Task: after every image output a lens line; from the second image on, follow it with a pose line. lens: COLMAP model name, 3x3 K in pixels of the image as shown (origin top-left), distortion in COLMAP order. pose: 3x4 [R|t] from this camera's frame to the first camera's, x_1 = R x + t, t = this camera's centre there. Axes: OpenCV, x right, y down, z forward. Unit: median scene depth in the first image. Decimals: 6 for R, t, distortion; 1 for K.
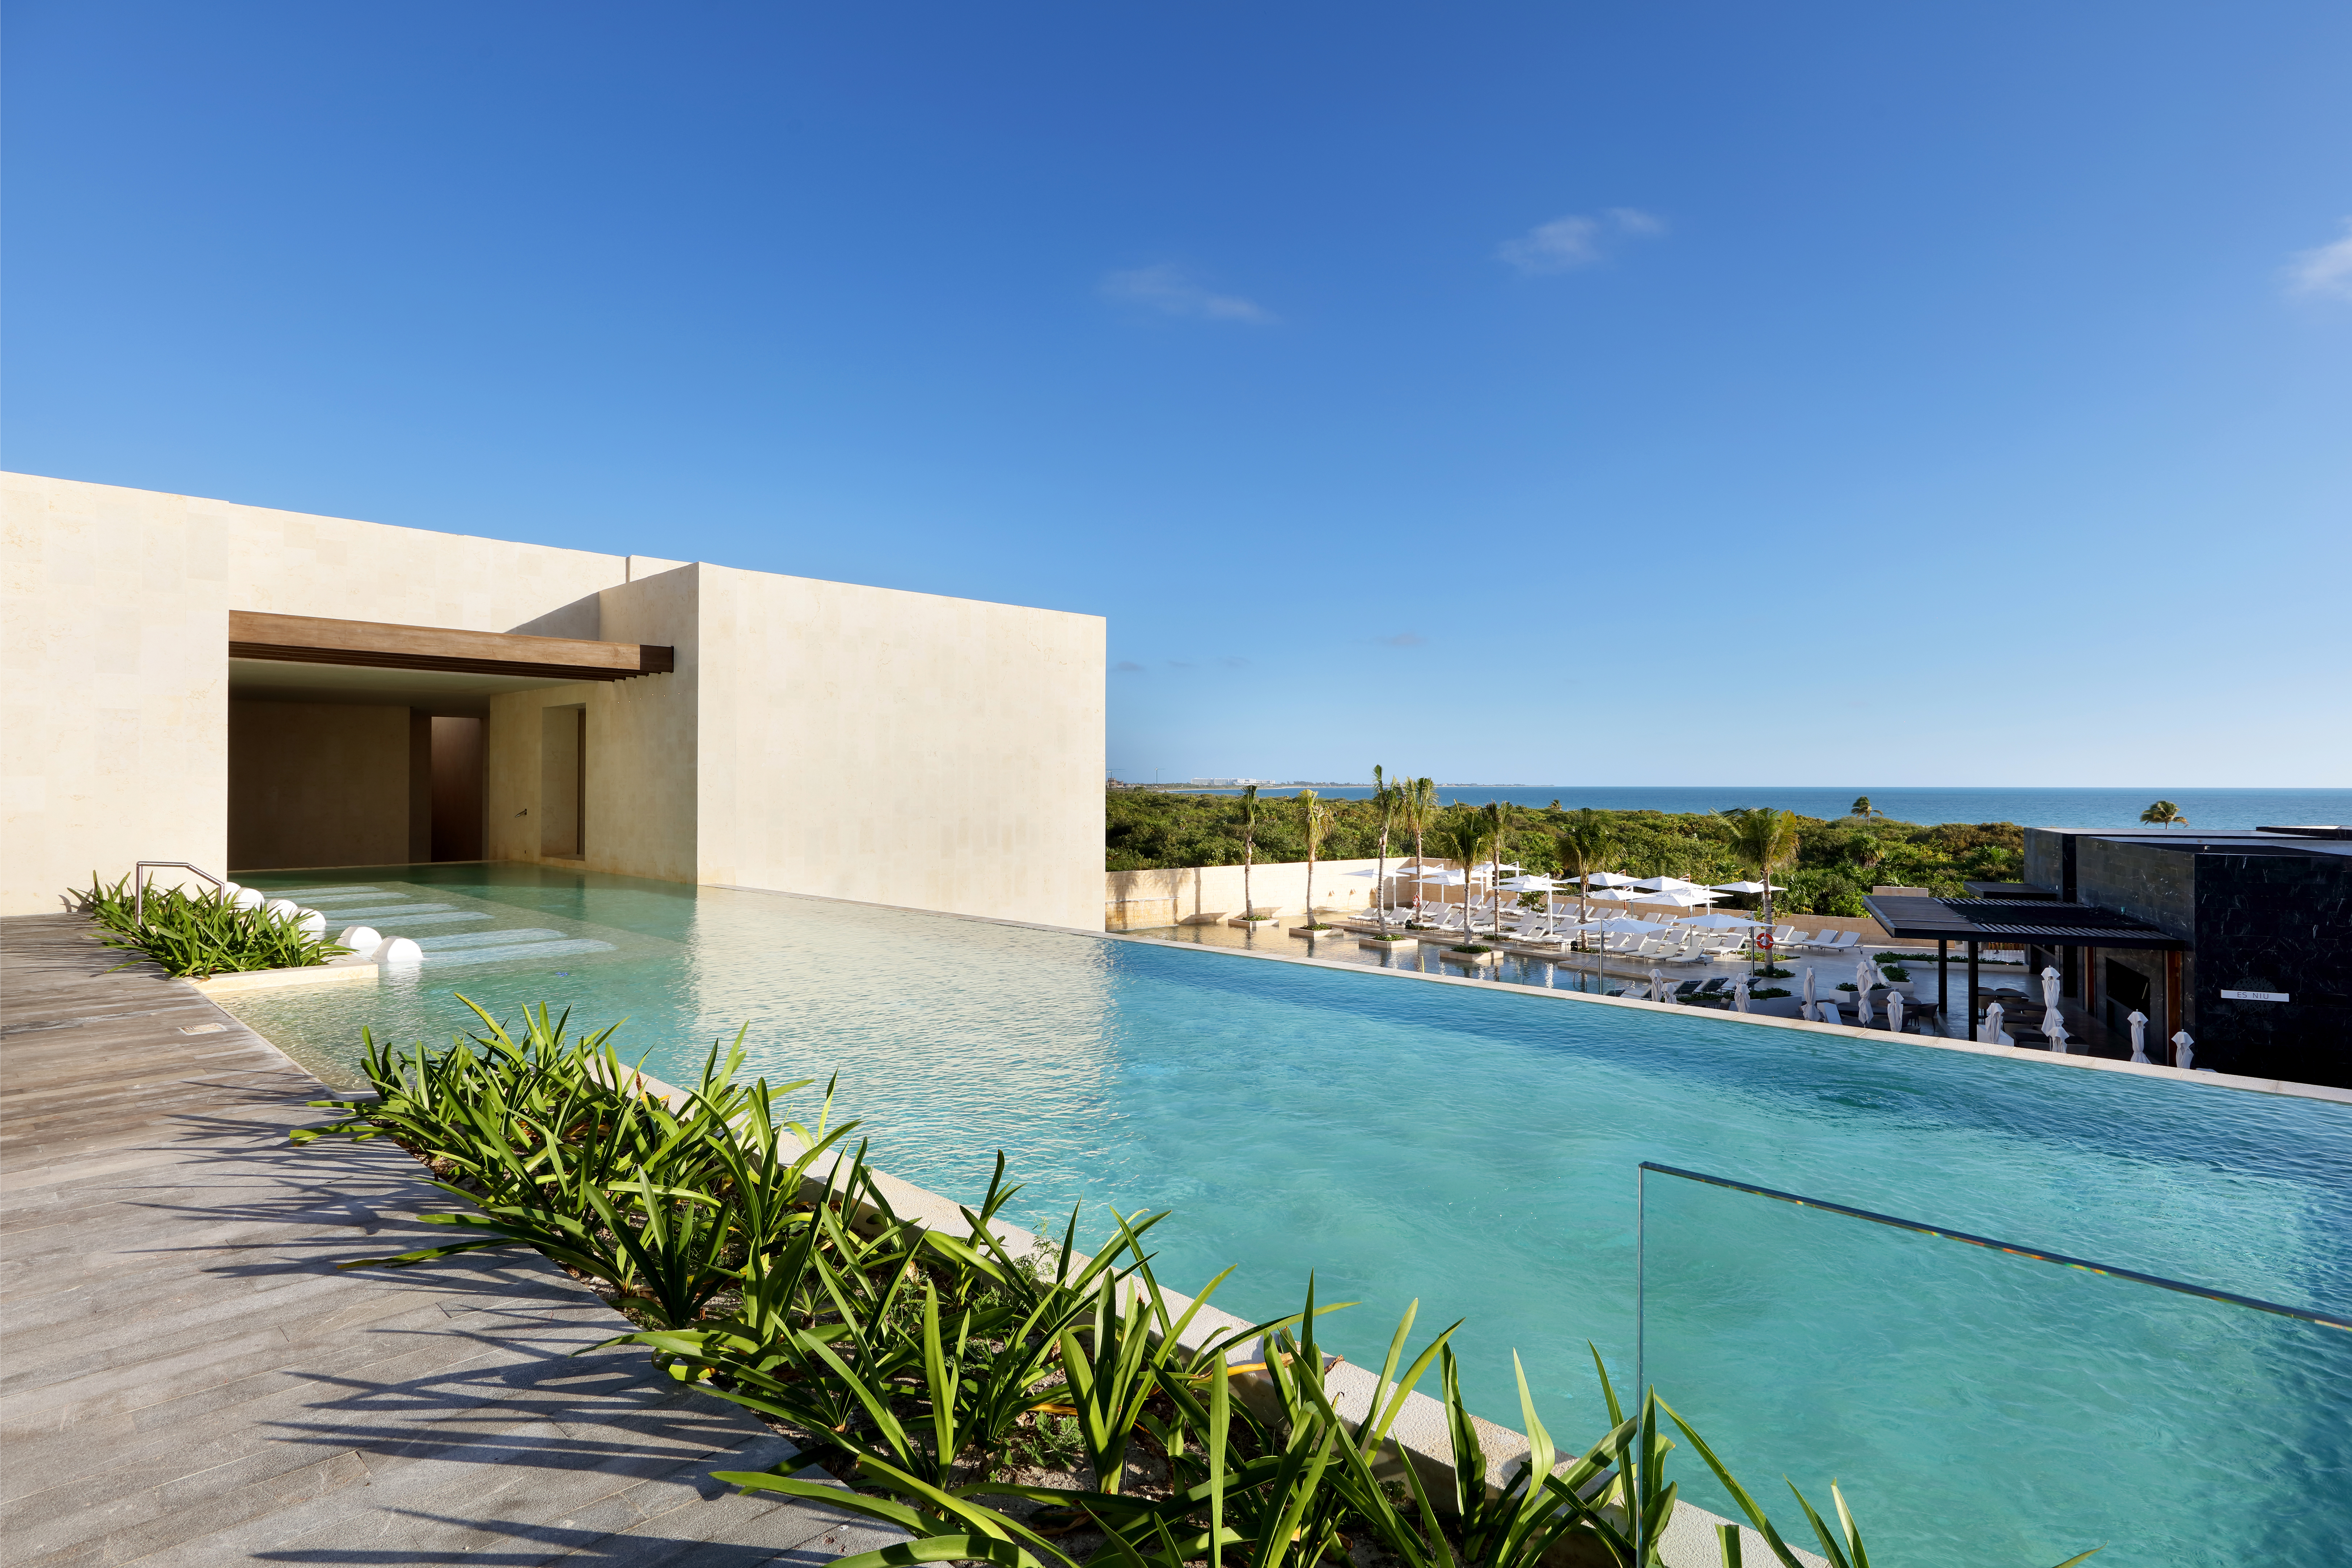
lens RADIAL K [[1236.3, 0, 1187.0], [0, 1236.3, 776.3], [0, 0, 1]] dist [-0.002018, -0.001901]
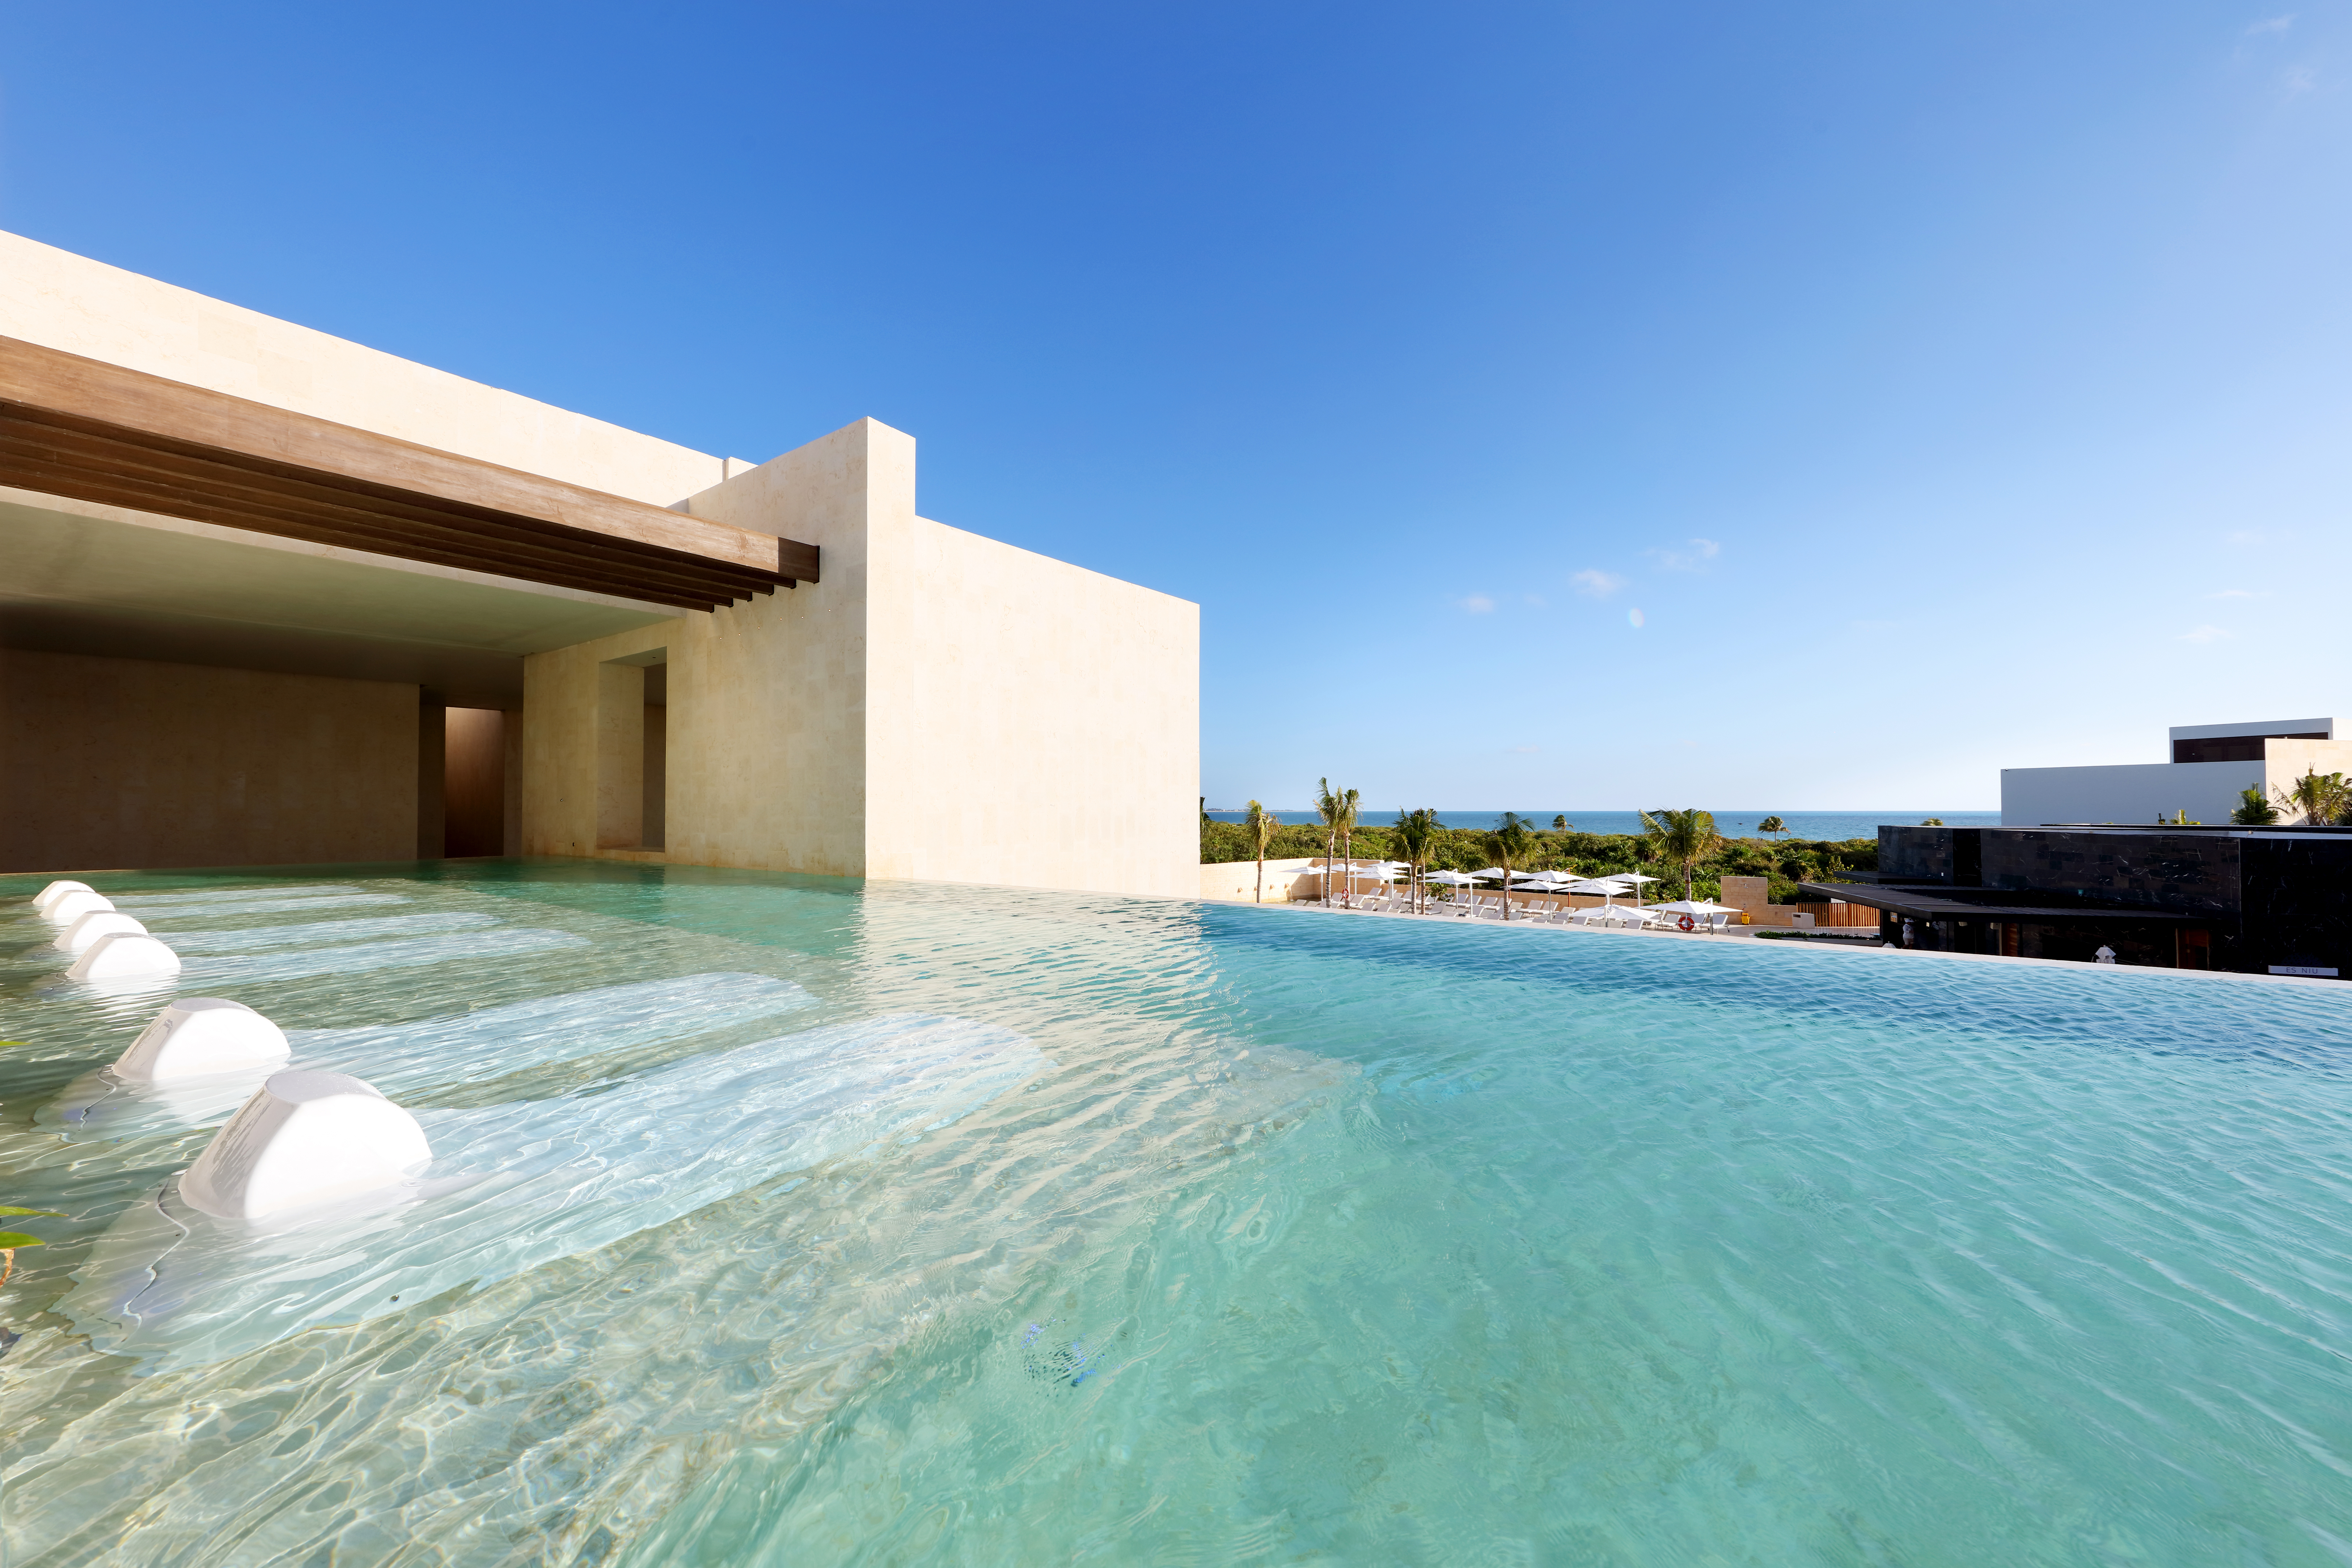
lens RADIAL K [[913.9, 0, 1168.2], [0, 913.9, 802.3], [0, 0, 1]] dist [-0.002124, -0.000158]
pose [[0.992381, -0.001021, 0.123204, -0.210440], [0.001246, 0.999998, -0.001748, 0.032942], [-0.123202, 0.001888, 0.992380, 0.338227]]
